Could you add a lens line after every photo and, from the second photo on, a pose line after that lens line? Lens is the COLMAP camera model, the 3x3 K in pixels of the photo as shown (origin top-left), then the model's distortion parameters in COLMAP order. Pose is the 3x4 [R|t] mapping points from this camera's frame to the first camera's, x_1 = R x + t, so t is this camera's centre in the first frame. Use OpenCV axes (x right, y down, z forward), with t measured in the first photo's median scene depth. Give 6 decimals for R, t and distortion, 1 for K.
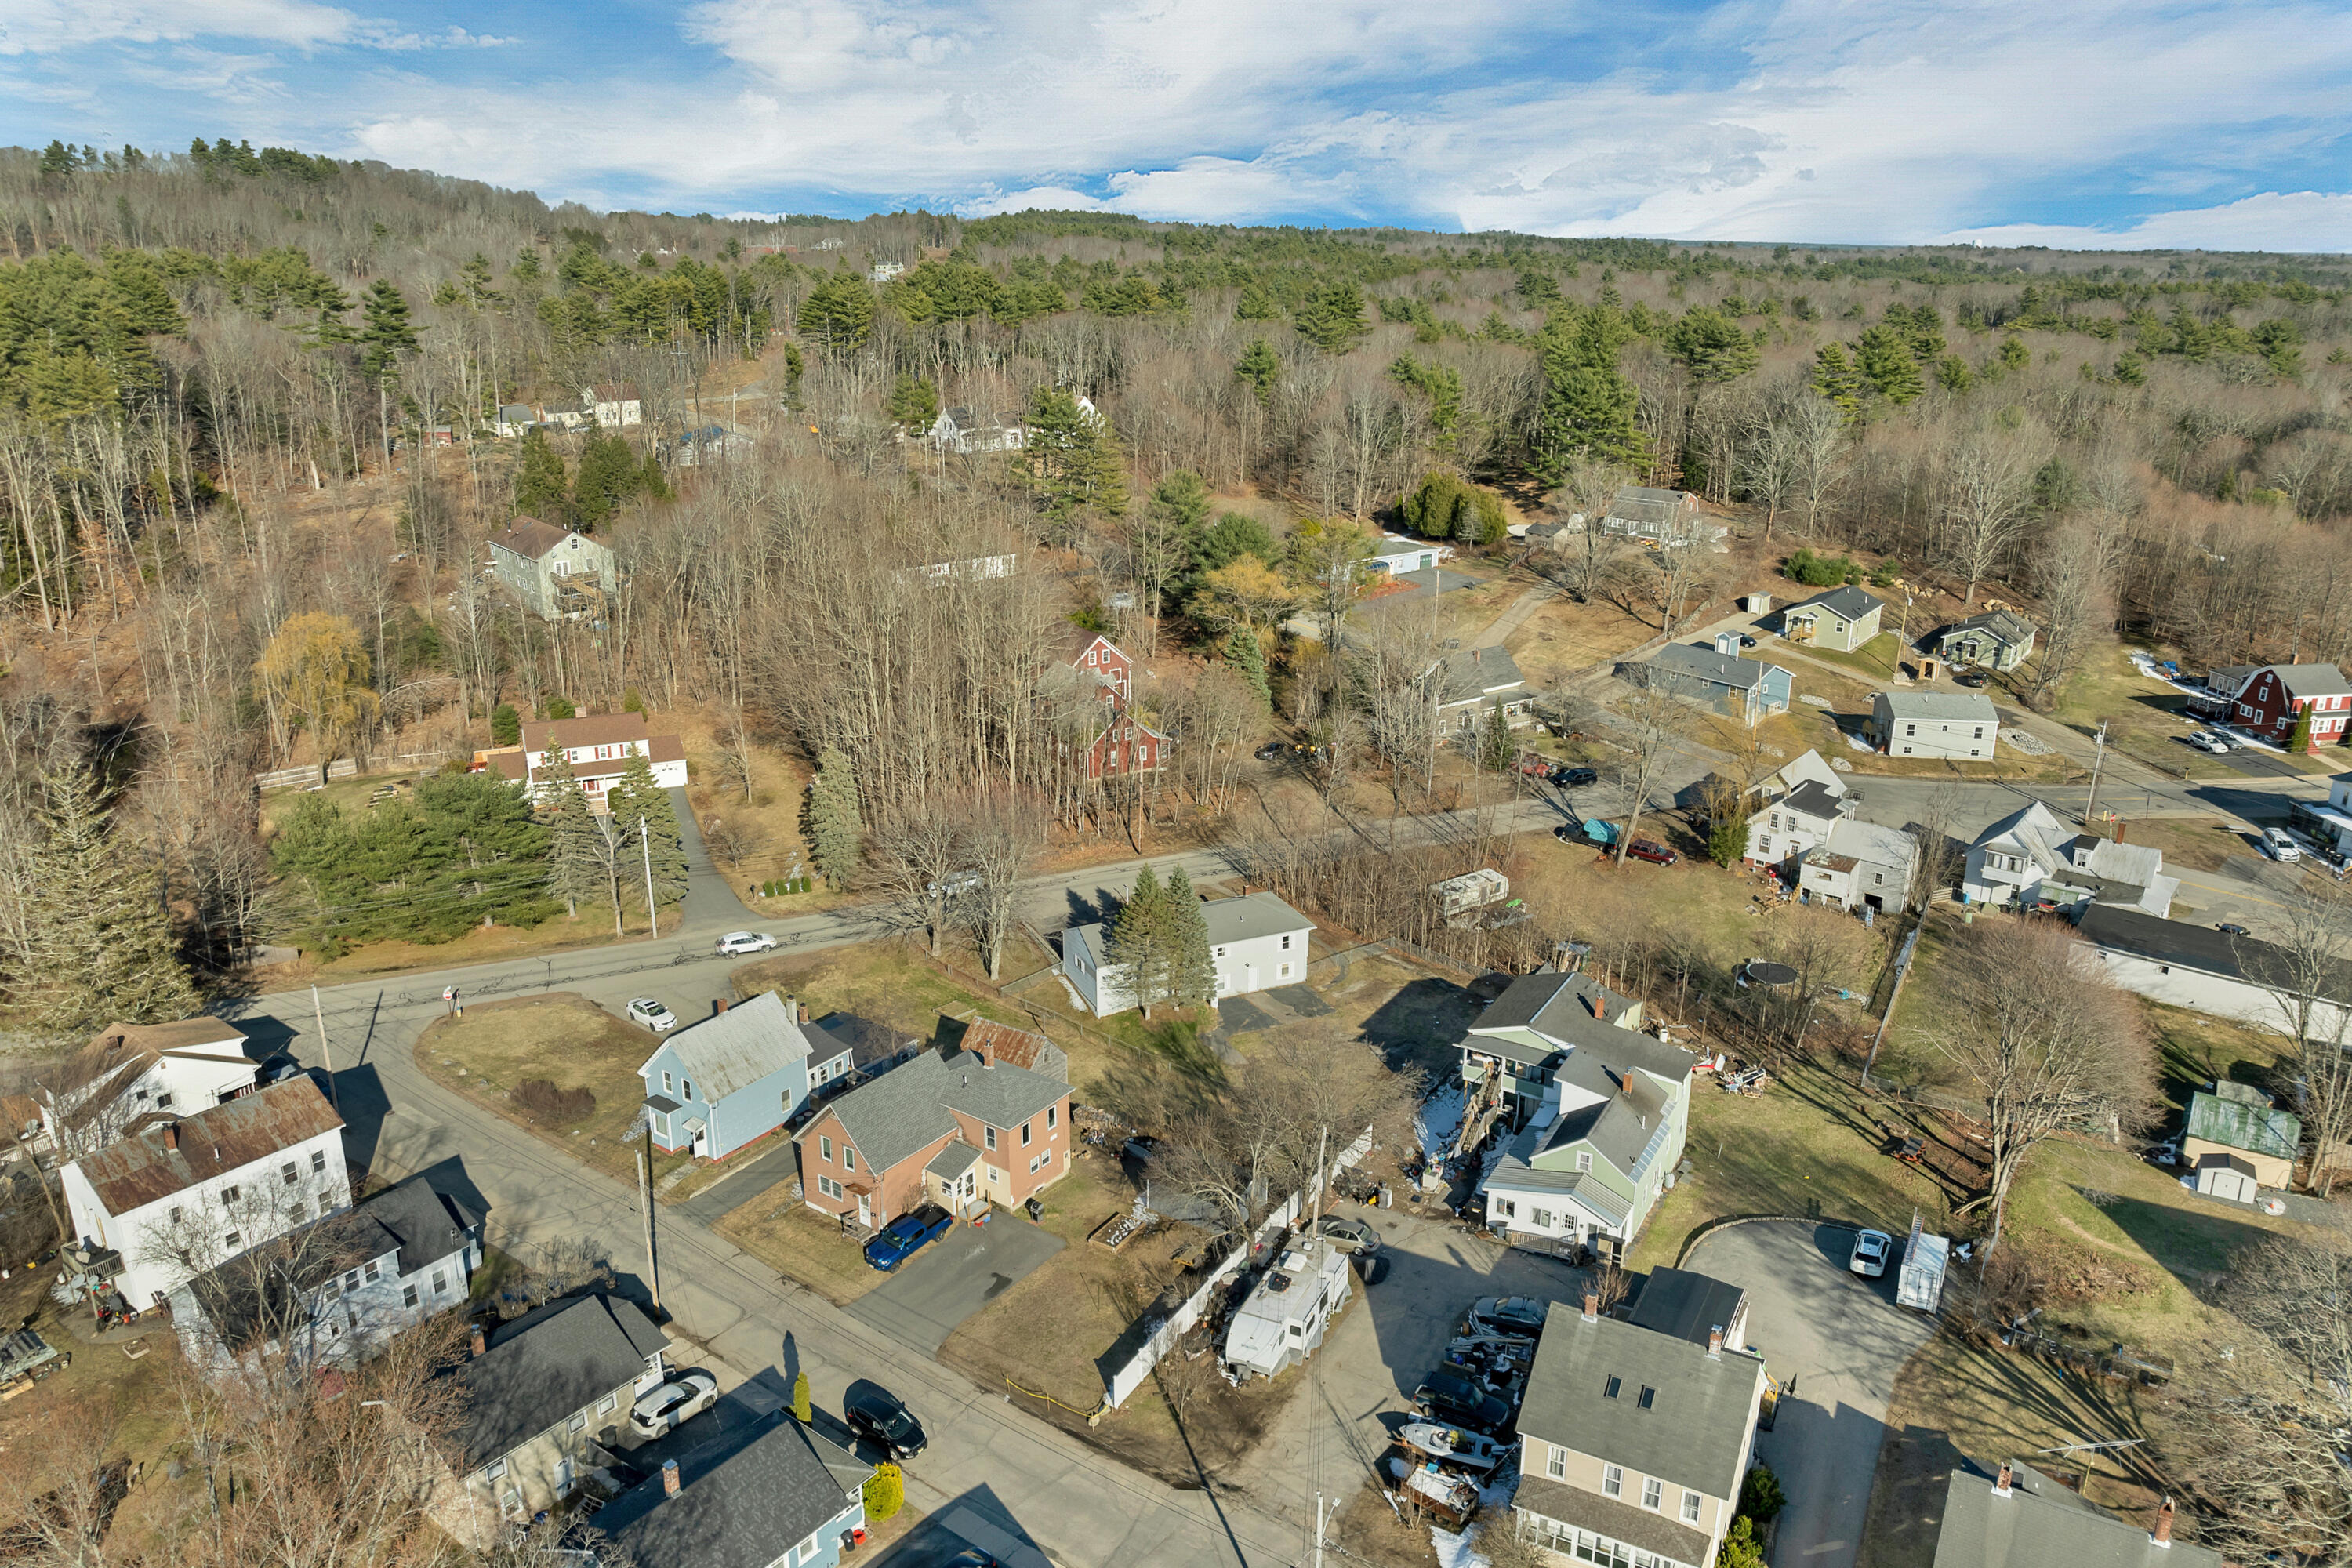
lens RADIAL K [[1730.0, 0, 1176.0], [0, 1730.0, 784.0], [0, 0, 1]] dist [-0.037486, 0.001159]
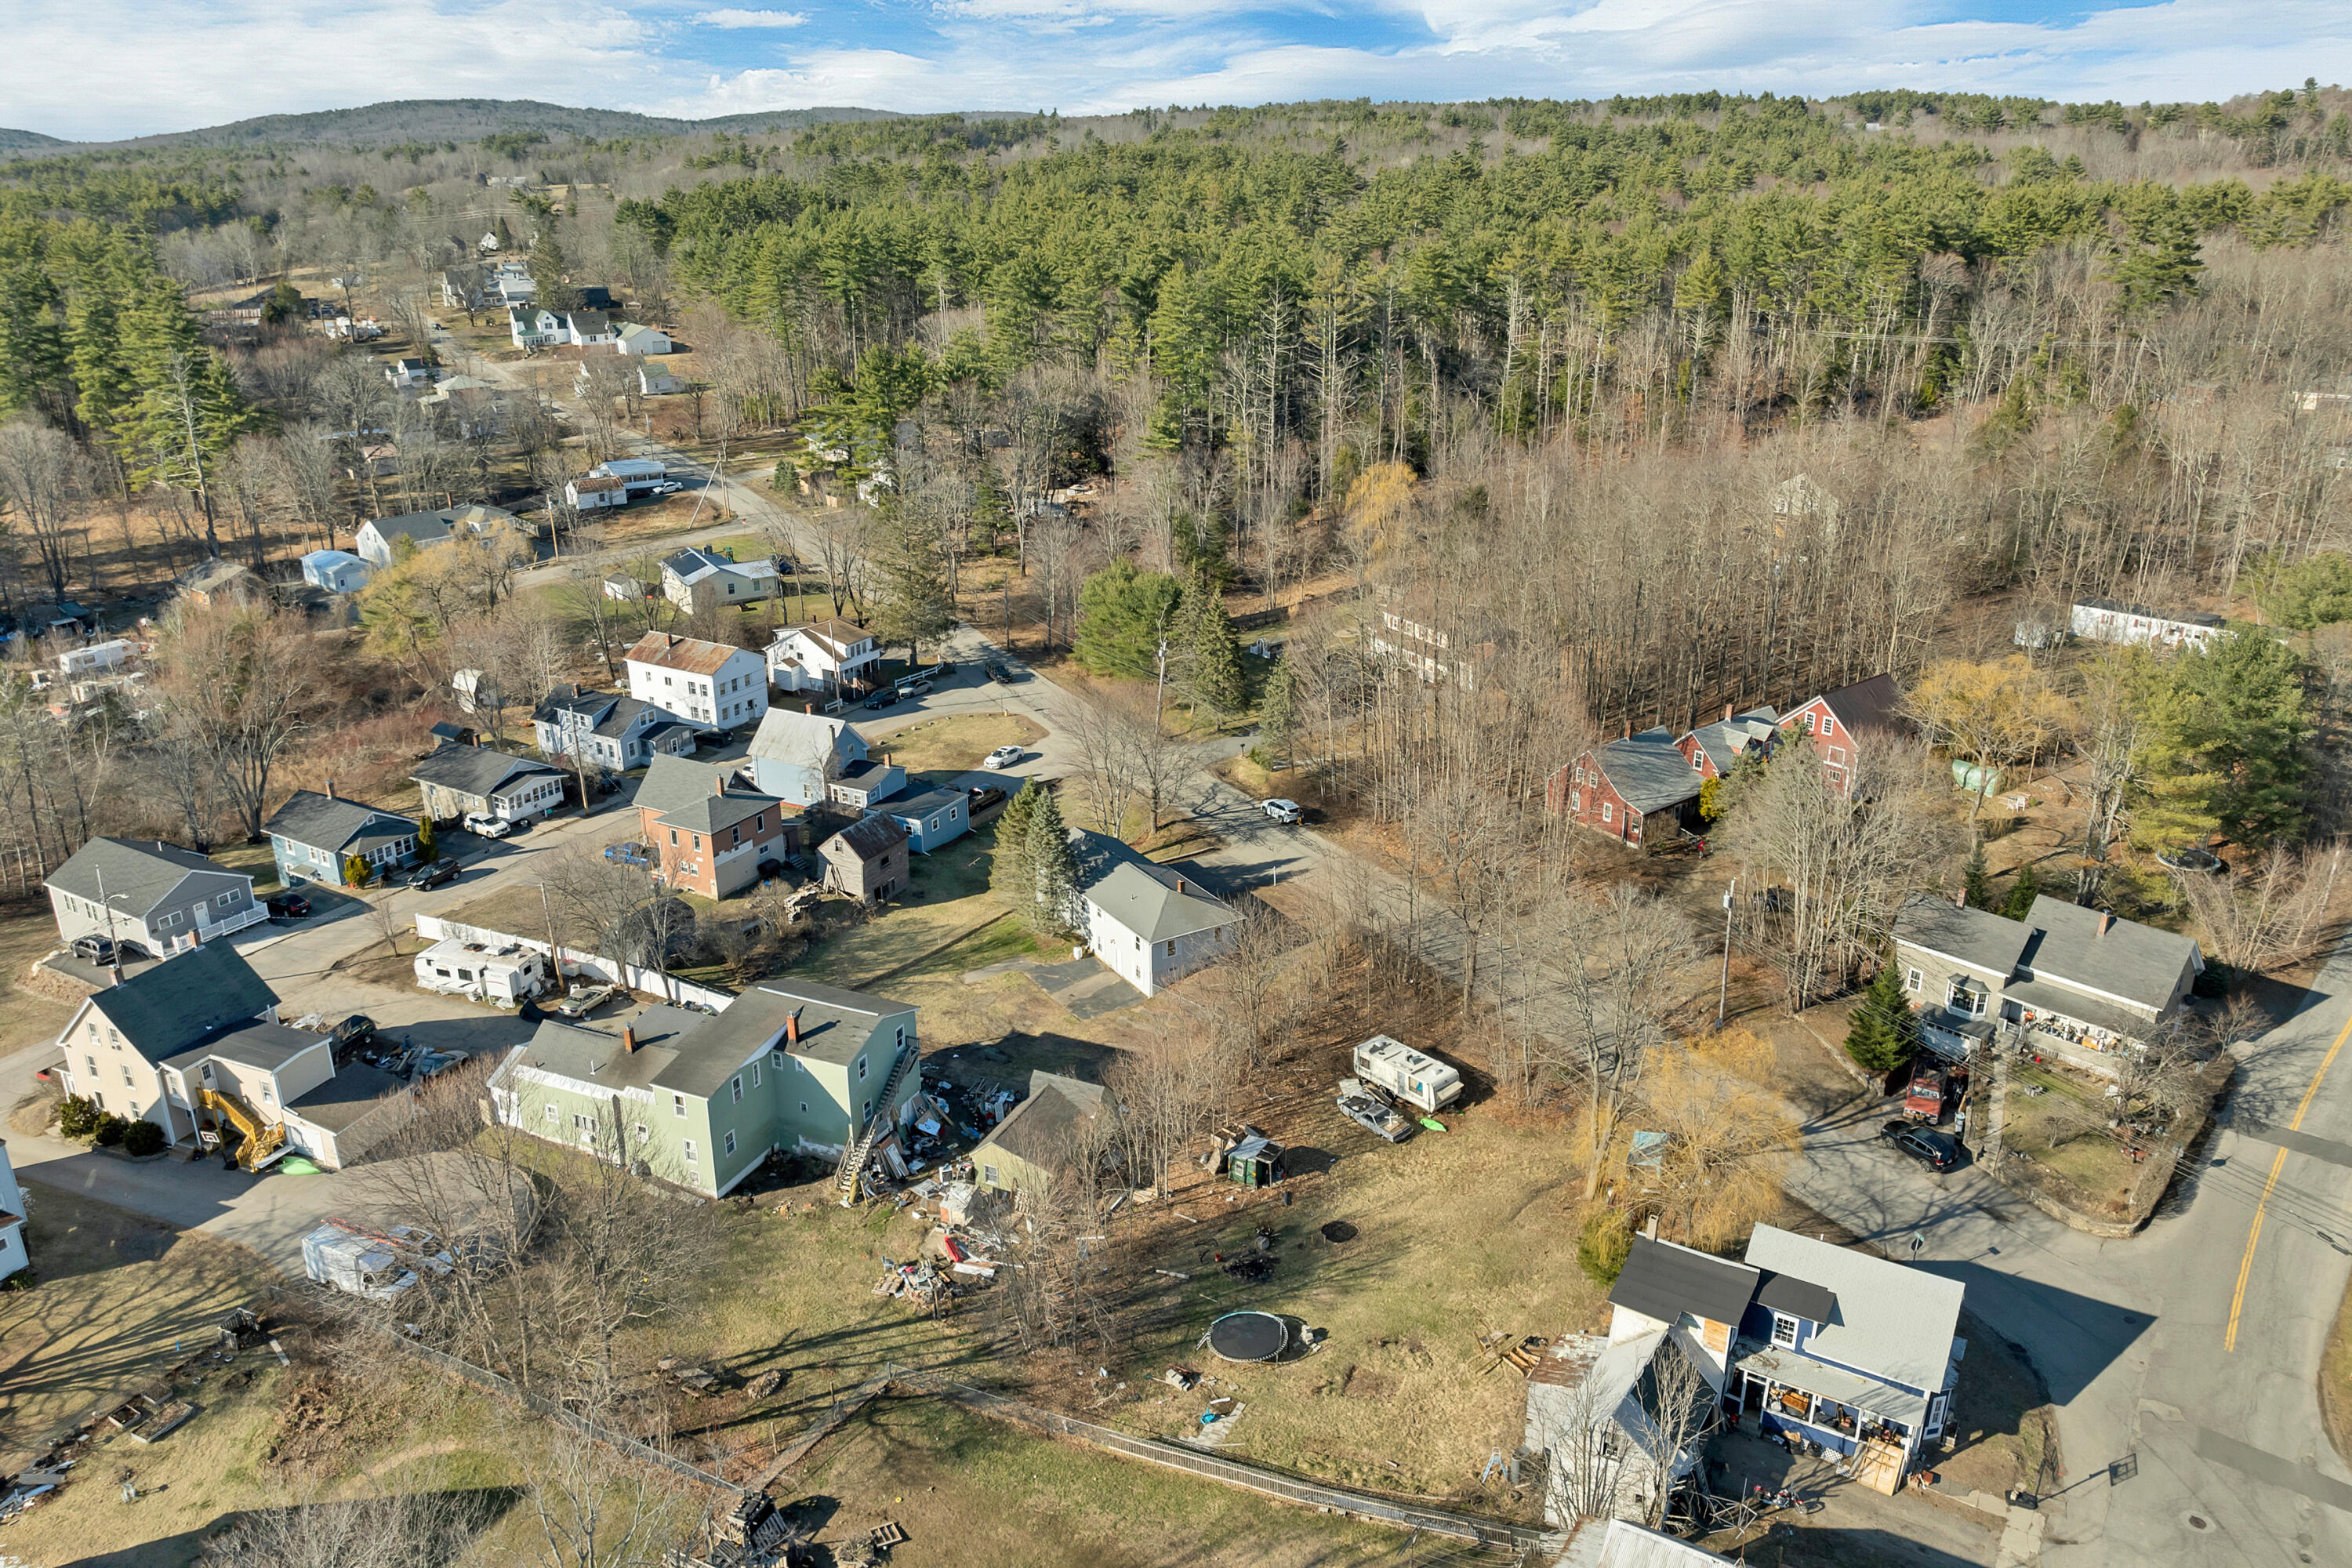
lens RADIAL K [[1730.0, 0, 1176.0], [0, 1730.0, 784.0], [0, 0, 1]] dist [-0.037486, 0.001159]
pose [[0.101911, 0.337739, -0.935706, 1.325318], [-0.303557, 0.906300, 0.294064, -0.385155], [0.947348, 0.254071, 0.194885, 1.224815]]
